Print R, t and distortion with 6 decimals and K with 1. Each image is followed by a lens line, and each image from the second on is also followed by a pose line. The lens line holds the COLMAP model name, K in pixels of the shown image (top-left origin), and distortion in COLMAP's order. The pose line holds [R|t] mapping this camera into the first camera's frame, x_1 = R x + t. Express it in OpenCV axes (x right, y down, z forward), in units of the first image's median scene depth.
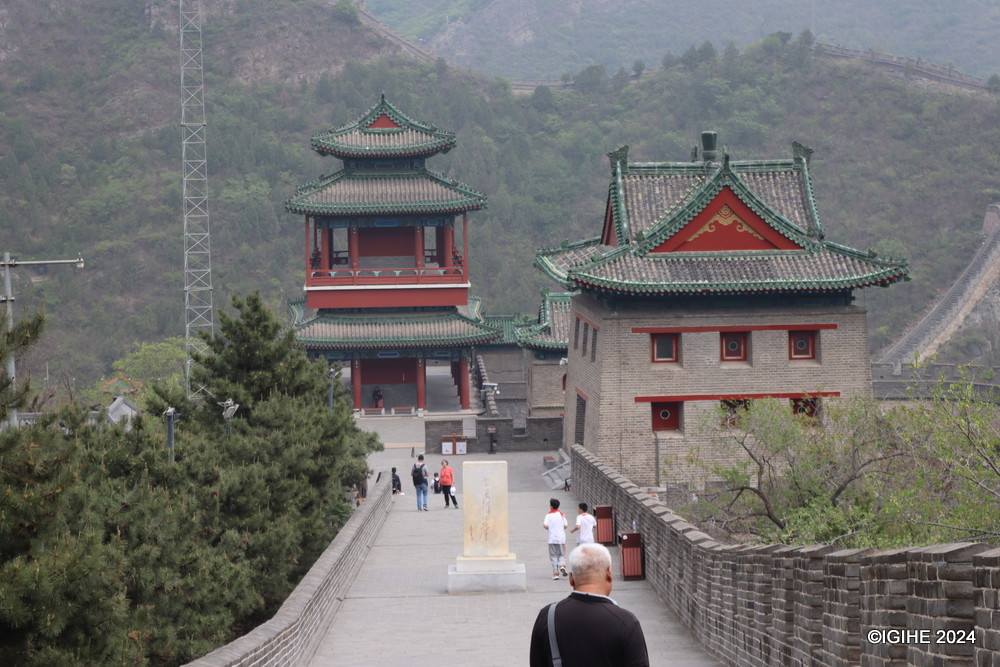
lens RADIAL K [[2392.2, 0, 502.6], [0, 2392.2, 332.3], [0, 0, 1]] dist [0.096821, 0.000000]
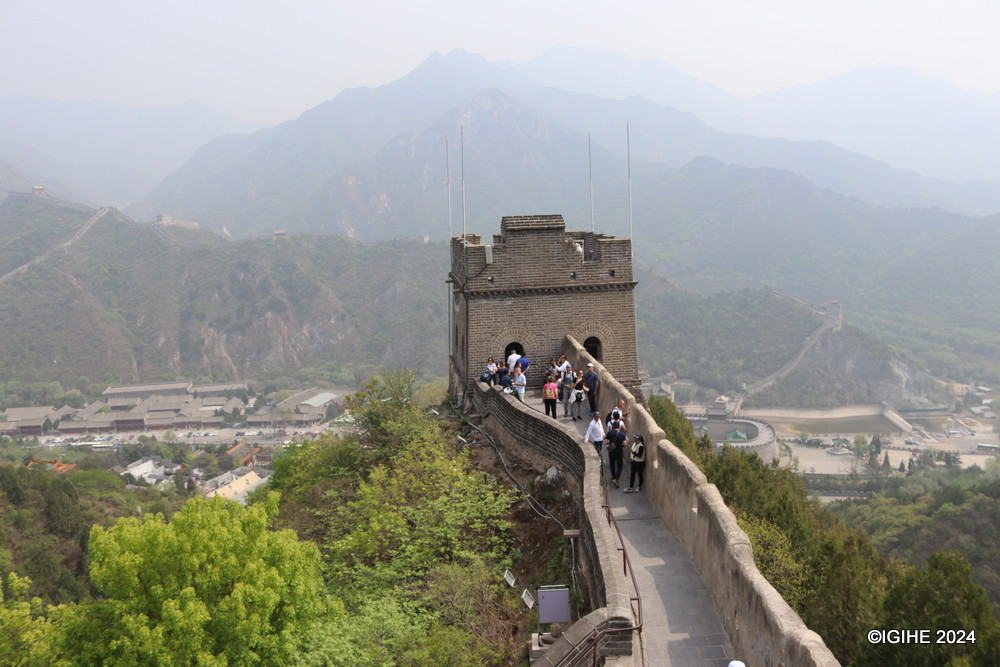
lens RADIAL K [[835.0, 0, 502.3], [0, 835.0, 329.1], [0, 0, 1]] dist [-0.167112, 0.144523]
pose [[0.964456, 0.028444, -0.262707, 0.052530], [-0.005423, 0.996111, 0.087941, -0.183158], [0.264187, -0.083391, 0.960860, -0.568607]]
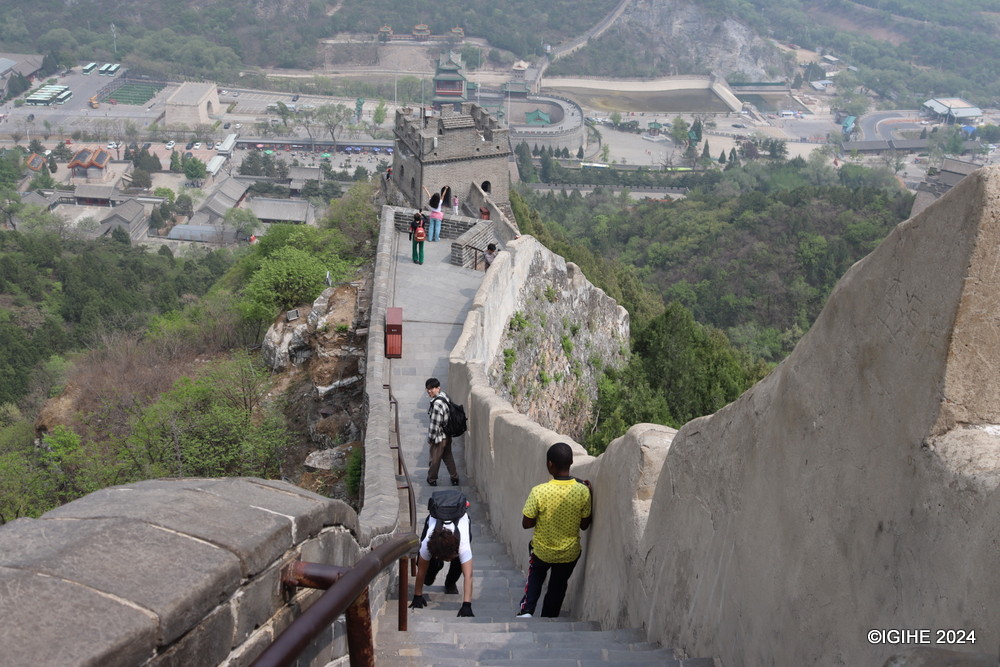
lens RADIAL K [[1129.2, 0, 509.3], [0, 1129.2, 335.0], [0, 0, 1]] dist [-0.067628, 0.000000]
pose [[0.997967, 0.063290, 0.007460, 0.044549], [-0.060817, 0.910867, 0.408195, -0.231244], [0.019040, -0.407818, 0.912864, -0.680833]]
